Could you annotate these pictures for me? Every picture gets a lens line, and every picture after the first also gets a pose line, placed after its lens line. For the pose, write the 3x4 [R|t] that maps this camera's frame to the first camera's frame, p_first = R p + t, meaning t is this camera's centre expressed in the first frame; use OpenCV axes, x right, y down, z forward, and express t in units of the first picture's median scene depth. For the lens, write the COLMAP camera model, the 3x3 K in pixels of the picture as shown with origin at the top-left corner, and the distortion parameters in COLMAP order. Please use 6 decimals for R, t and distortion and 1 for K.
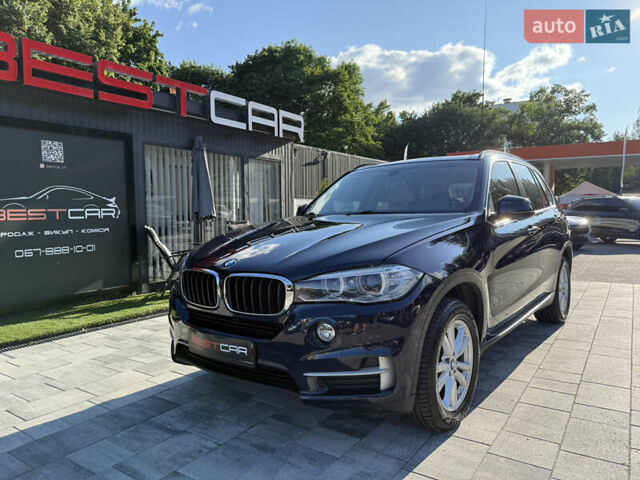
lens RADIAL K [[453.9, 0, 320.0], [0, 453.9, 240.0], [0, 0, 1]] dist [0.033401, -0.049975]
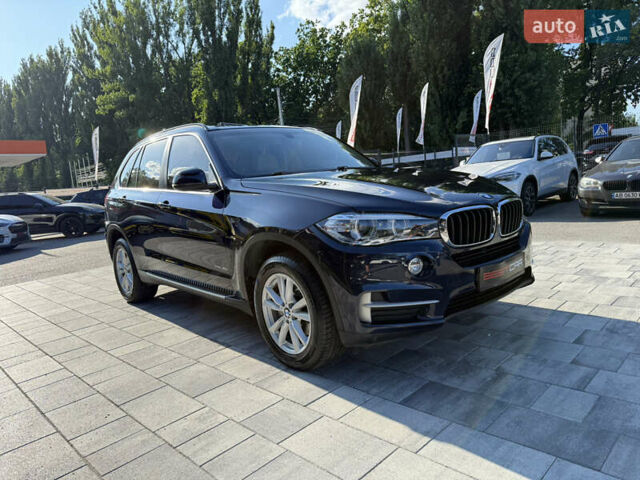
lens RADIAL K [[453.9, 0, 320.0], [0, 453.9, 240.0], [0, 0, 1]] dist [0.033401, -0.049975]
pose [[0.181194, -0.129181, 0.974926, -0.592580], [0.145968, 0.983888, 0.103240, -0.007317], [-0.972555, 0.123601, 0.197130, 0.523721]]
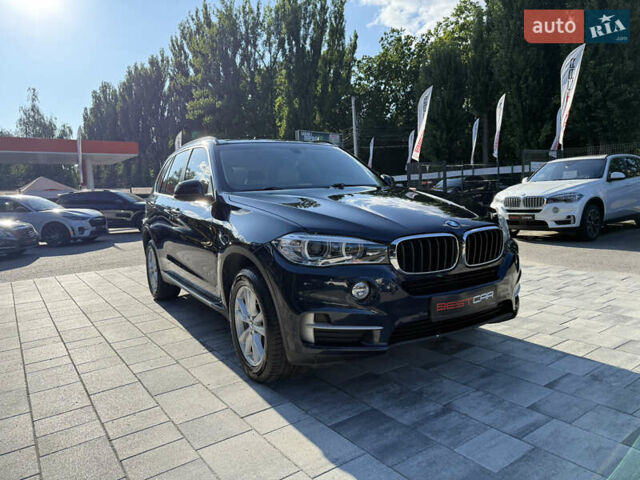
lens RADIAL K [[457.0, 0, 320.0], [0, 457.0, 240.0], [0, 0, 1]] dist [0.004923, -0.008718]
pose [[0.346935, -0.096914, 0.932869, -0.568830], [0.095502, 0.993127, 0.067657, -0.005285], [-0.933014, 0.065618, 0.353806, 0.405437]]
